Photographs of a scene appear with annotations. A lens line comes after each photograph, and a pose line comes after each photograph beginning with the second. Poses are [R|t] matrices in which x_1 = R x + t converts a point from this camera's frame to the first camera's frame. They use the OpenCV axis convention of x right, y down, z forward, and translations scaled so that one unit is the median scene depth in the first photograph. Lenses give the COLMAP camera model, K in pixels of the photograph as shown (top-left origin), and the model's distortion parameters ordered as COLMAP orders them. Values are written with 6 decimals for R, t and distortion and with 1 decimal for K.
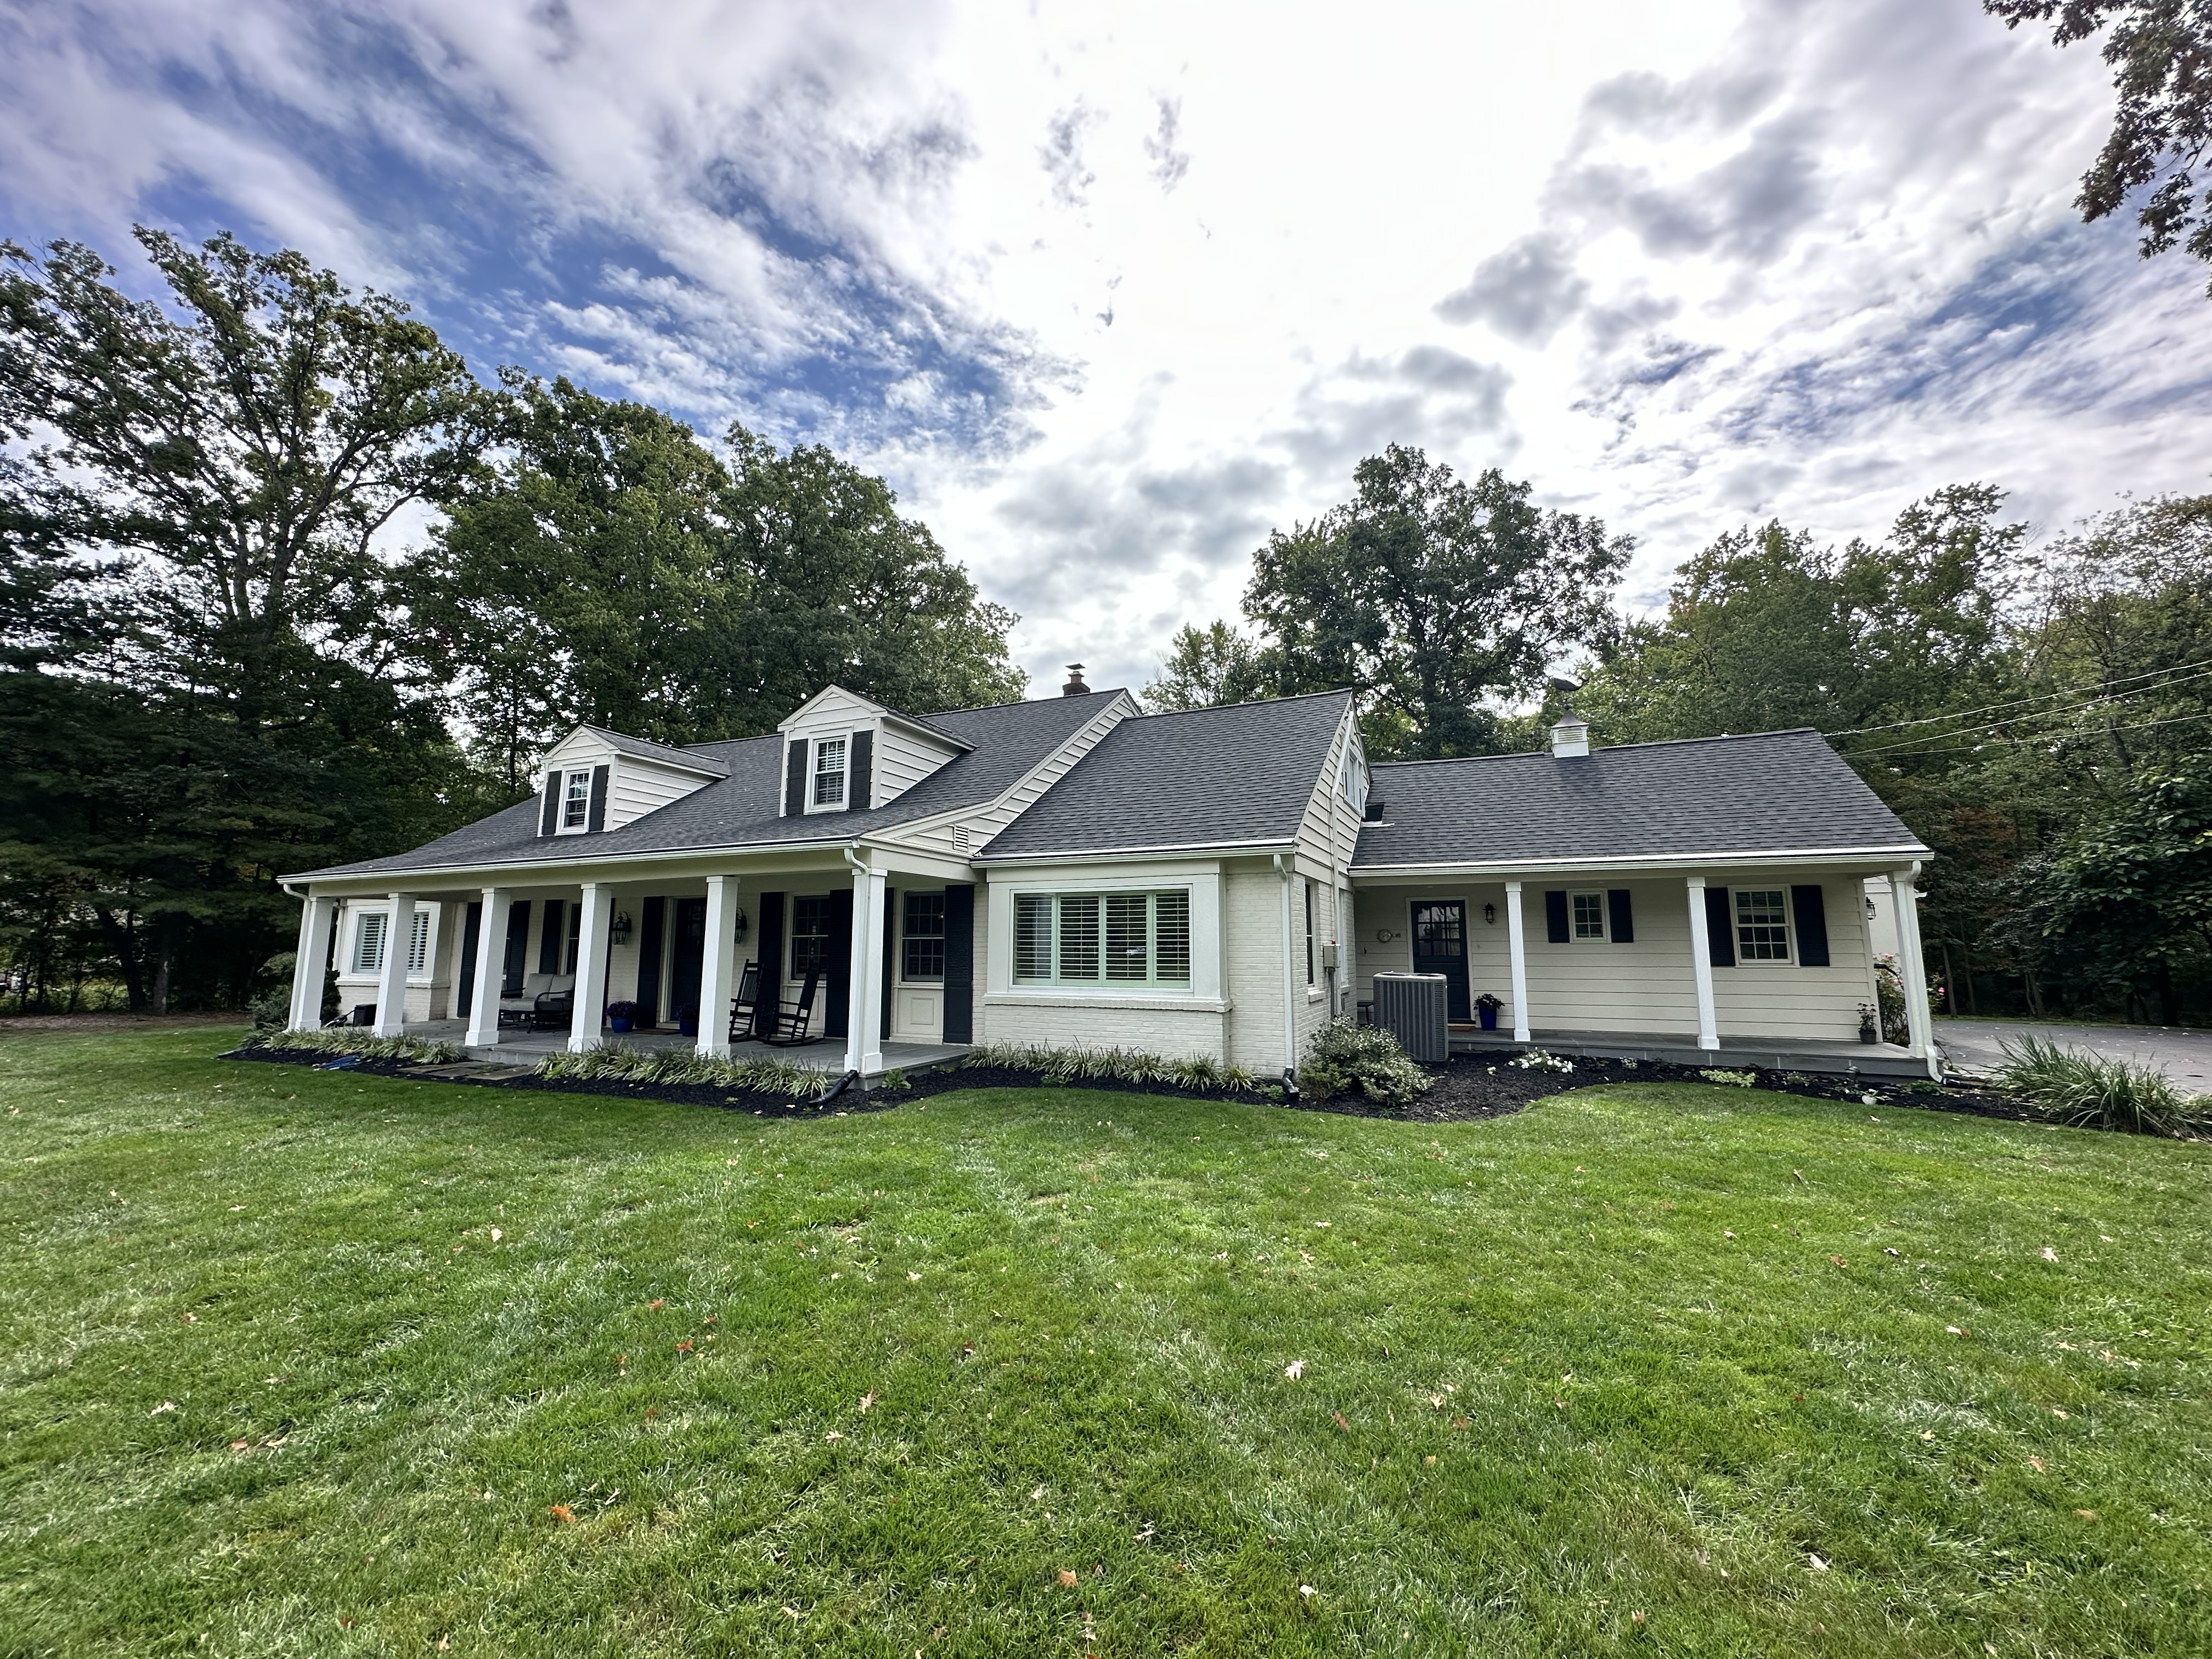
lens RADIAL K [[903.6, 0, 1108.8], [0, 903.6, 823.5], [0, 0, 1]] dist [-0.003077, 0.000345]
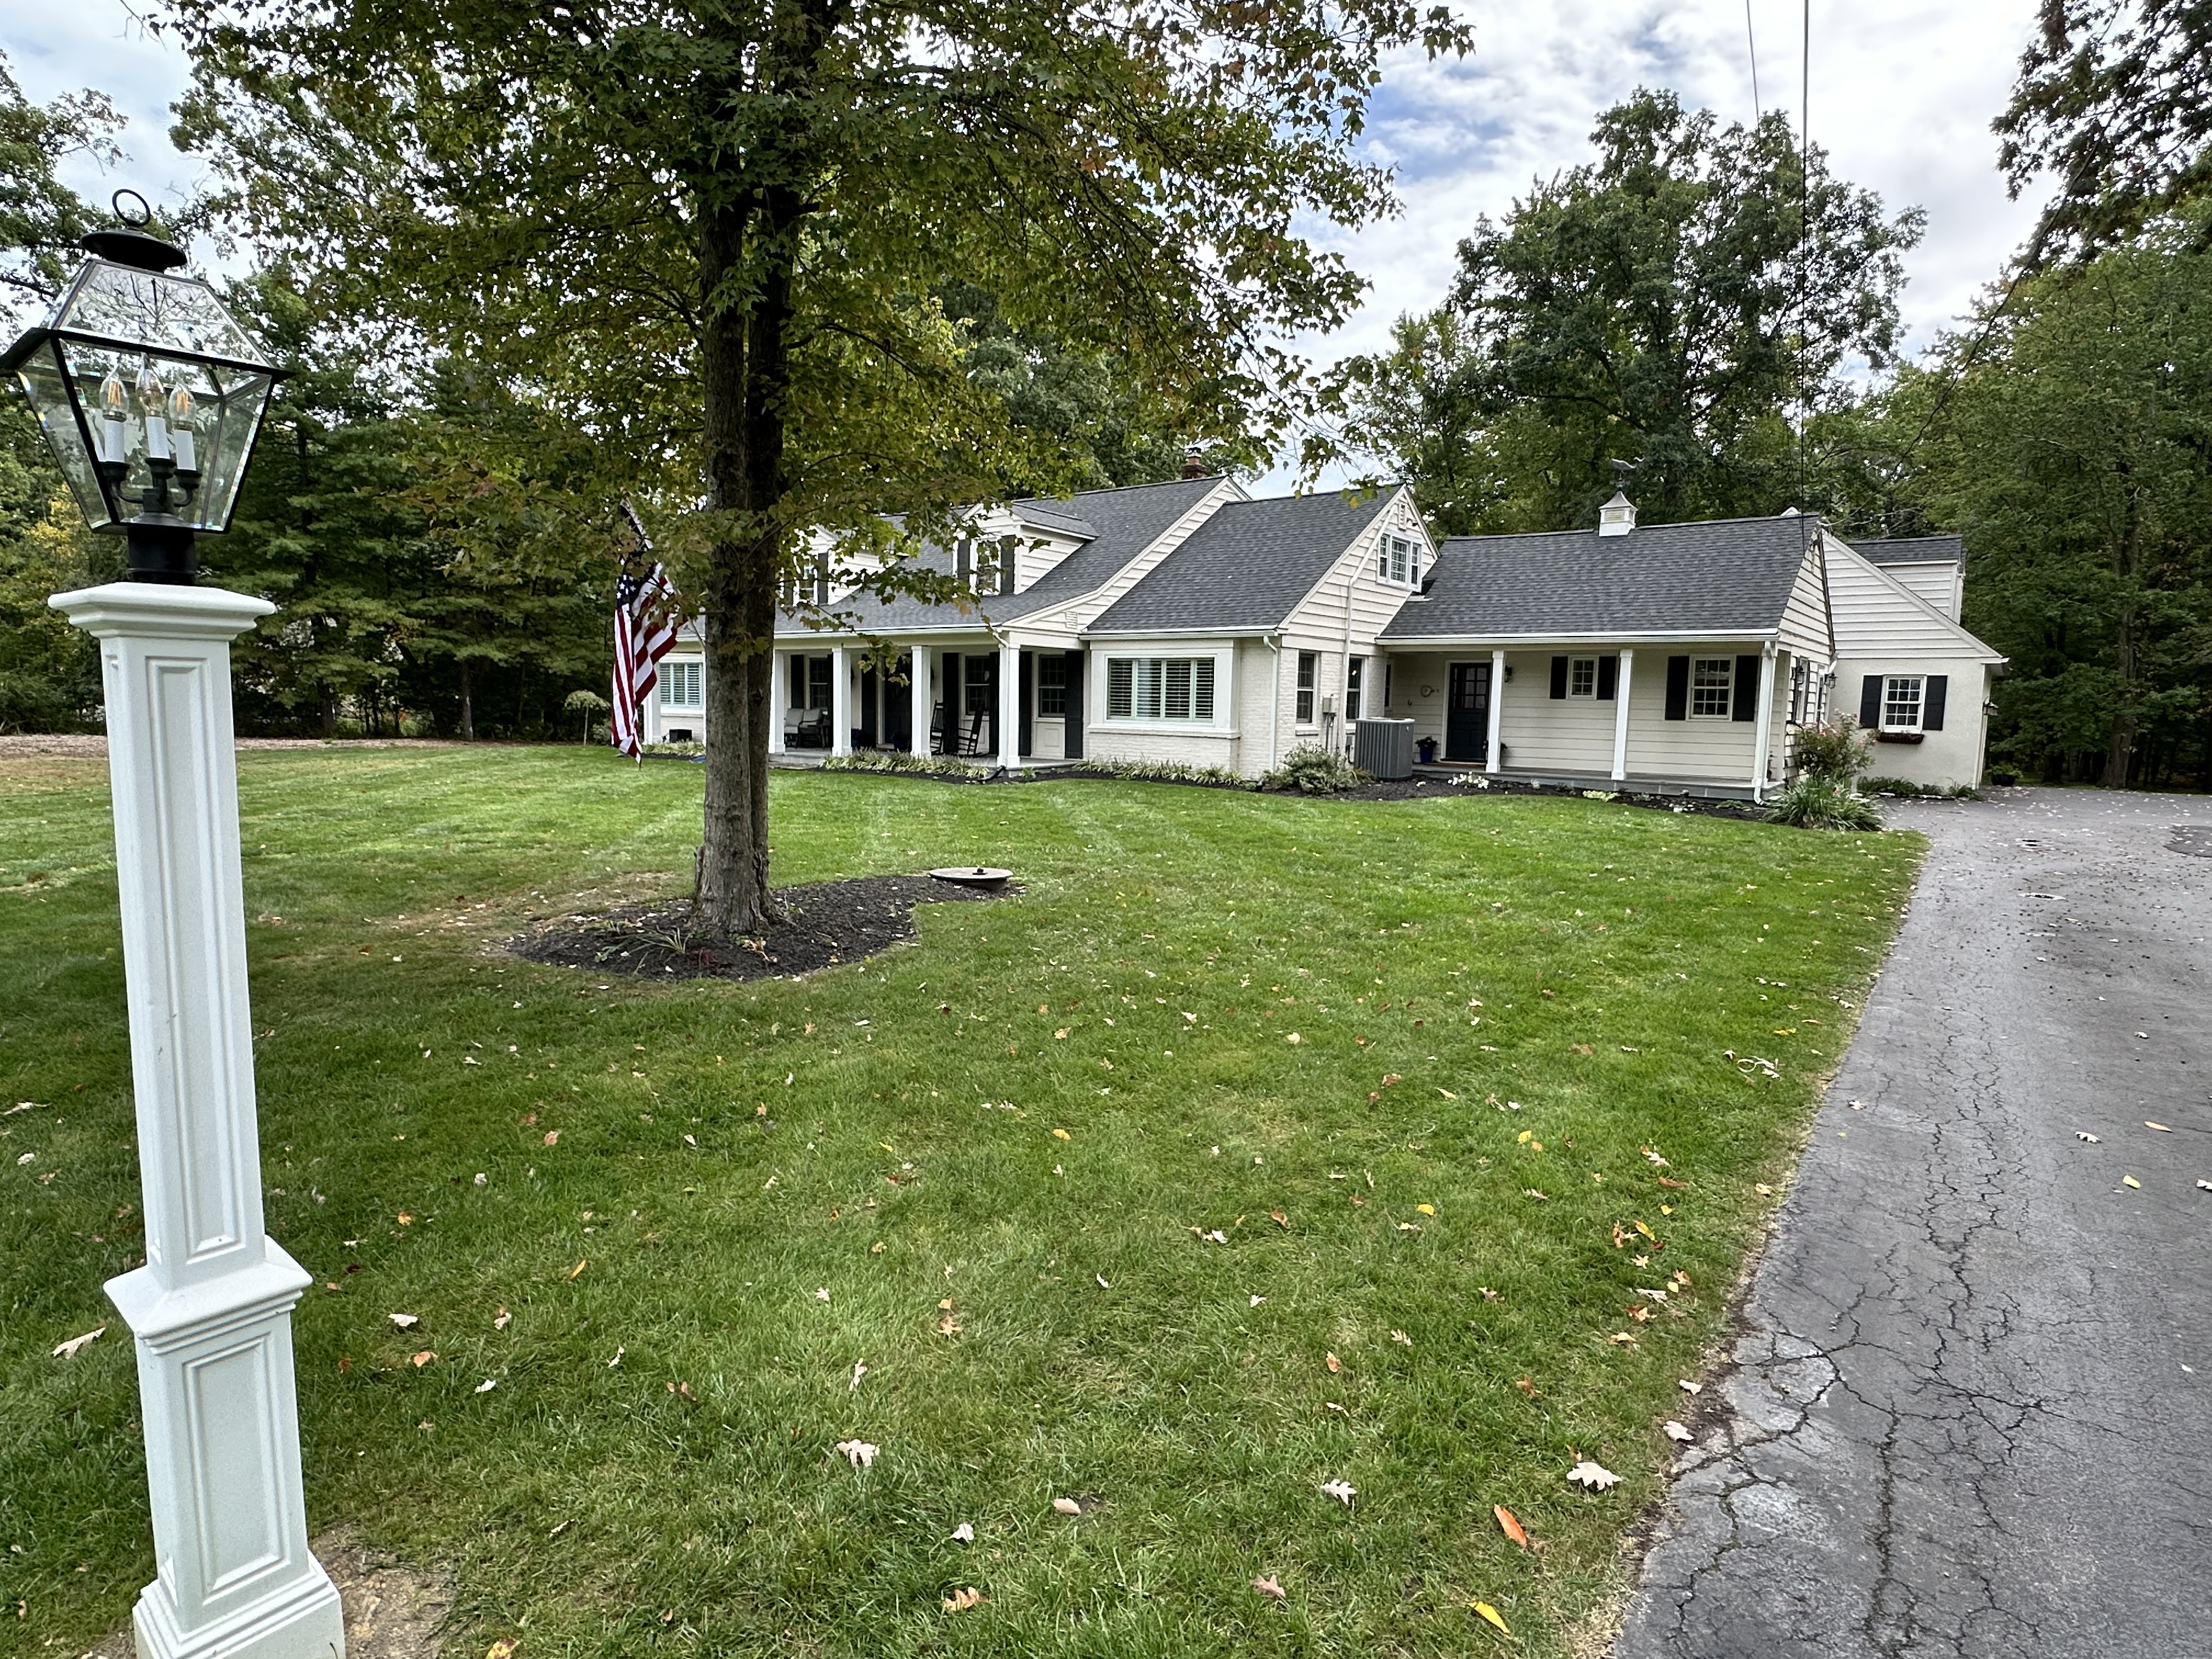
lens RADIAL K [[1148.2, 0, 1106.0], [0, 1148.2, 829.5], [0, 0, 1]] dist [0.003193, -0.000144]
pose [[0.977319, 0.041222, -0.207719, 0.284370], [0.011481, 0.969116, 0.246338, -0.109651], [0.211459, -0.243136, 0.946663, -0.814044]]
